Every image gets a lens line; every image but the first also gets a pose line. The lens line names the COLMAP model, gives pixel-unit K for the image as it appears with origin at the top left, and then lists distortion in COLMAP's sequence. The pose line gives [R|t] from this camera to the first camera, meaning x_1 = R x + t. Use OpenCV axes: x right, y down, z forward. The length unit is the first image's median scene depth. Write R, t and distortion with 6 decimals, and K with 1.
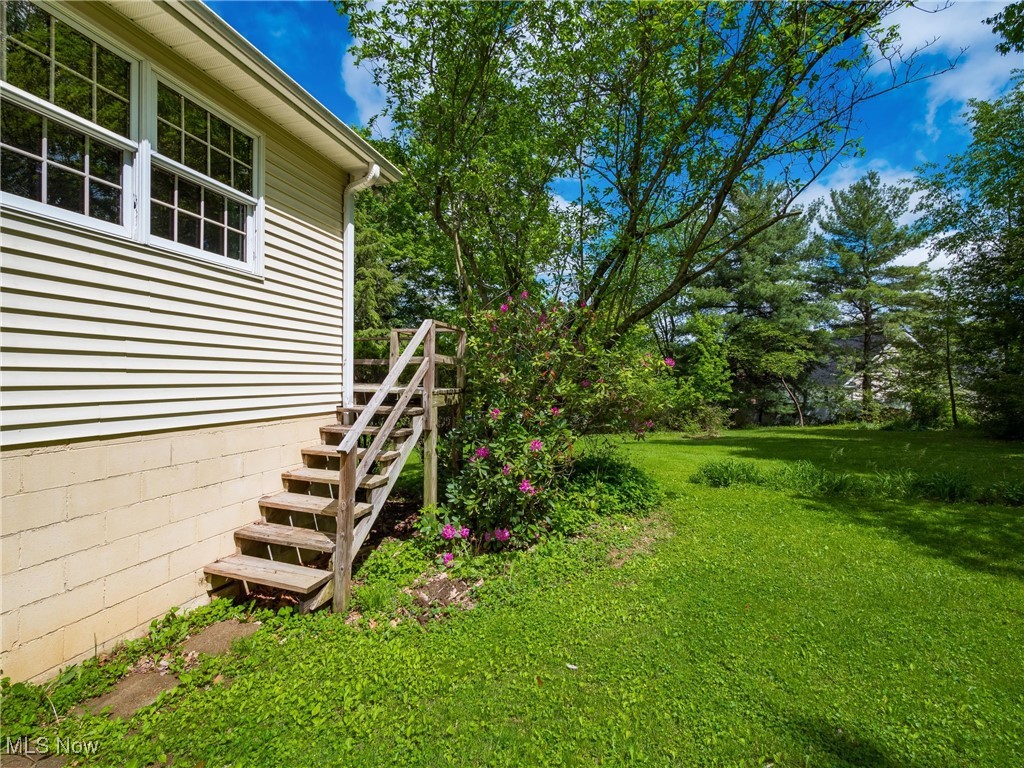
lens RADIAL K [[455.0, 0, 512.0], [0, 455.0, 384.0], [0, 0, 1]] dist [0.001193, 0.000063]
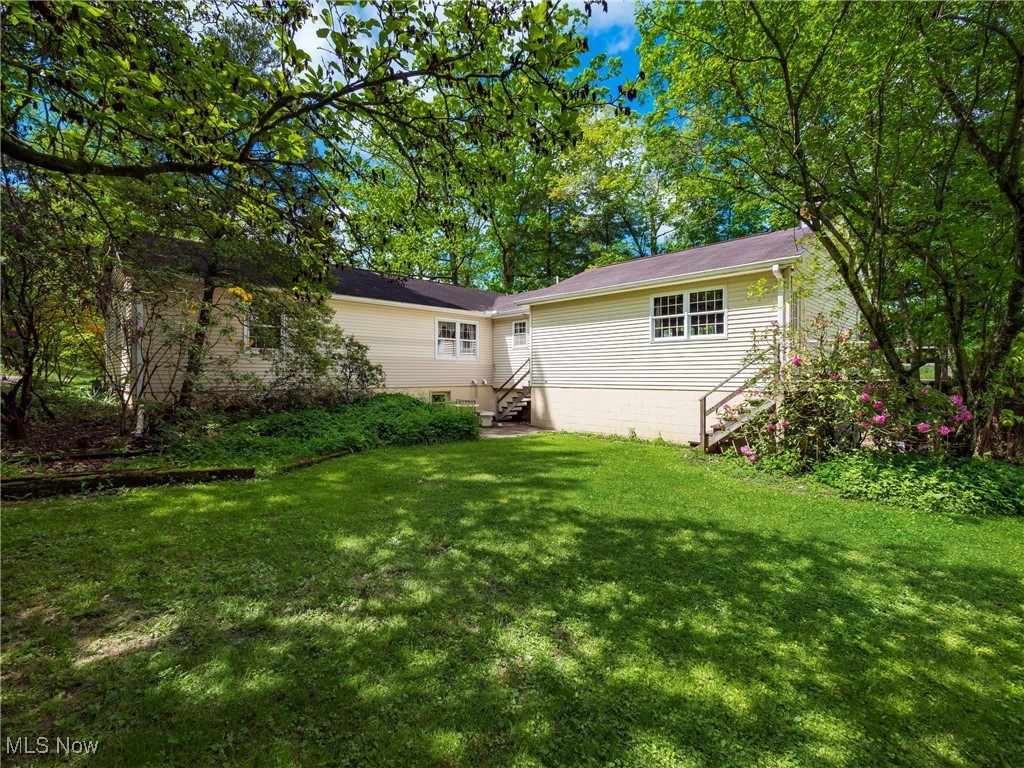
lens RADIAL K [[455.0, 0, 512.0], [0, 455.0, 384.0], [0, 0, 1]] dist [0.001193, 0.000063]
pose [[-0.502385, 0.001621, -0.864643, 2.353729], [-0.022153, 0.999646, 0.014745, 0.027574], [0.864360, 0.026562, -0.502171, 1.232857]]
